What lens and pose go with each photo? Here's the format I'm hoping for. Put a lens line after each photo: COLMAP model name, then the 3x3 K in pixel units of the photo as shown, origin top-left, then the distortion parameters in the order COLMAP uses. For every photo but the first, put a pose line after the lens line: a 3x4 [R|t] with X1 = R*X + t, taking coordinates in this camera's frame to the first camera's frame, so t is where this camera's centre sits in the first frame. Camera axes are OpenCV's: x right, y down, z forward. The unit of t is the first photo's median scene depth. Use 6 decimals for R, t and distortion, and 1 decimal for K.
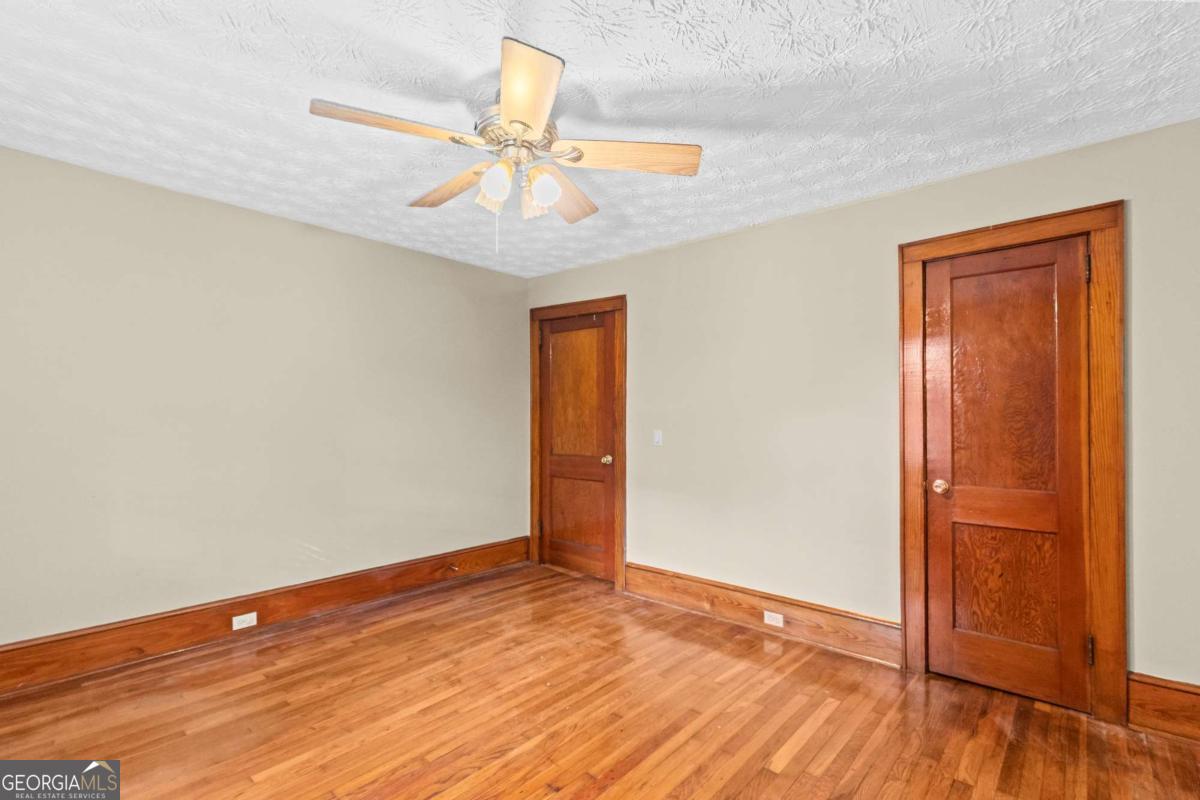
lens RADIAL K [[549.0, 0, 605.2], [0, 549.0, 409.6], [0, 0, 1]] dist [0.002082, -0.000142]
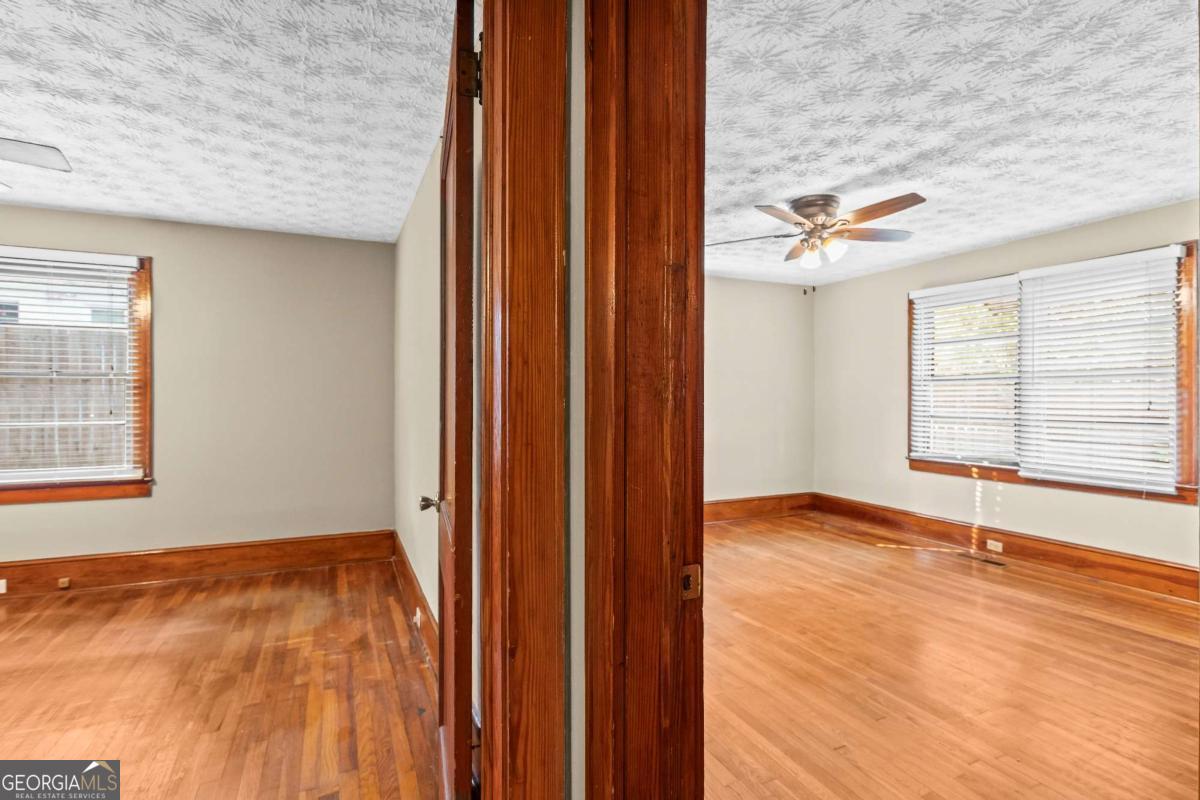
lens RADIAL K [[599.0, 0, 603.2], [0, 599.0, 397.0], [0, 0, 1]] dist [0.005888, 0.000855]
pose [[-0.415811, -0.006089, -0.909431, 0.194390], [0.001084, 0.999974, -0.007190, 0.018166], [0.909450, -0.003975, -0.415794, 2.209513]]
